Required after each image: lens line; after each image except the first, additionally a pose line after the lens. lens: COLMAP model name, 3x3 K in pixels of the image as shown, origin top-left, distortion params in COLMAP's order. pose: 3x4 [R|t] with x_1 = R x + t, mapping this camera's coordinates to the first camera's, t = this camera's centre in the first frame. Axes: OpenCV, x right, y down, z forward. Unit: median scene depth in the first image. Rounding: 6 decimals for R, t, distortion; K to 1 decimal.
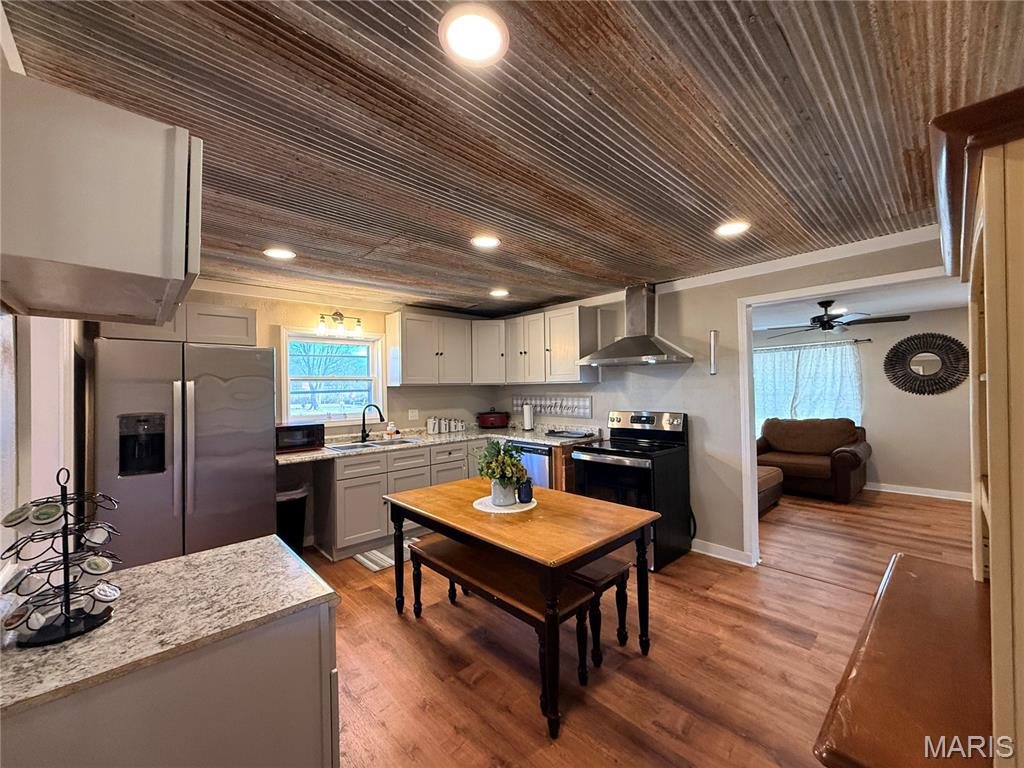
lens RADIAL K [[404.4, 0, 509.8], [0, 404.4, 389.4], [0, 0, 1]] dist [-0.000748, -0.000034]
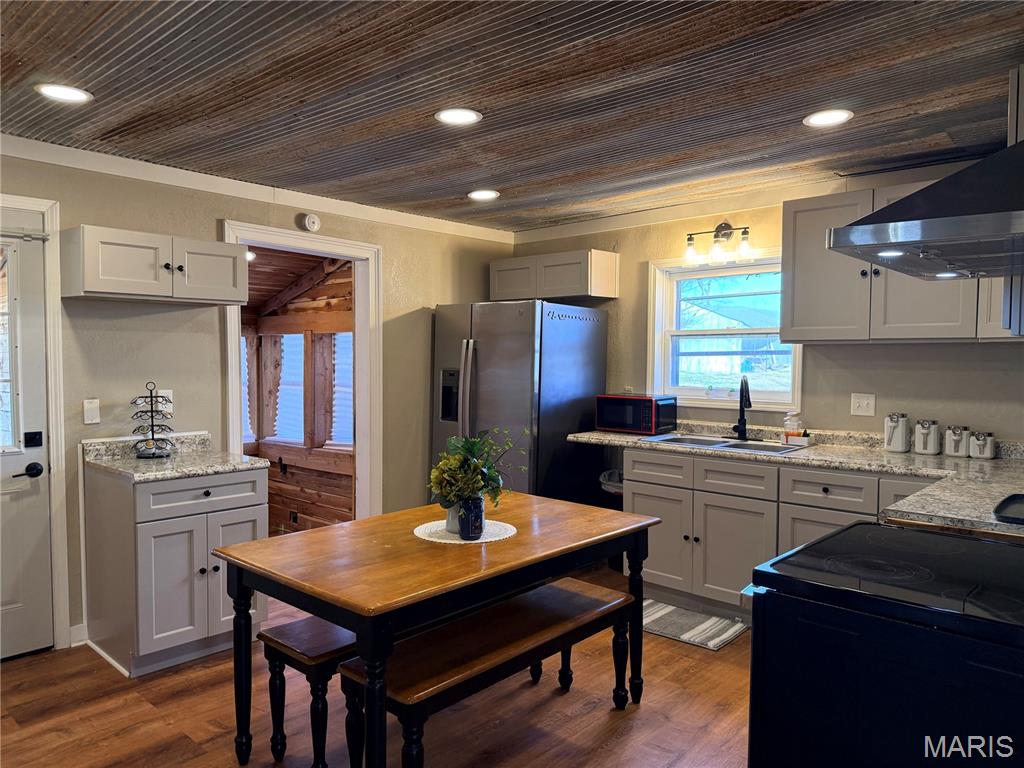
lens RADIAL K [[725.2, 0, 515.7], [0, 725.2, 389.0], [0, 0, 1]] dist [0.047546, -0.000883]
pose [[0.084114, 0.062445, -0.994498, 0.924833], [-0.010781, 0.998033, 0.061755, -0.007613], [0.996398, 0.005527, 0.084622, 0.822862]]
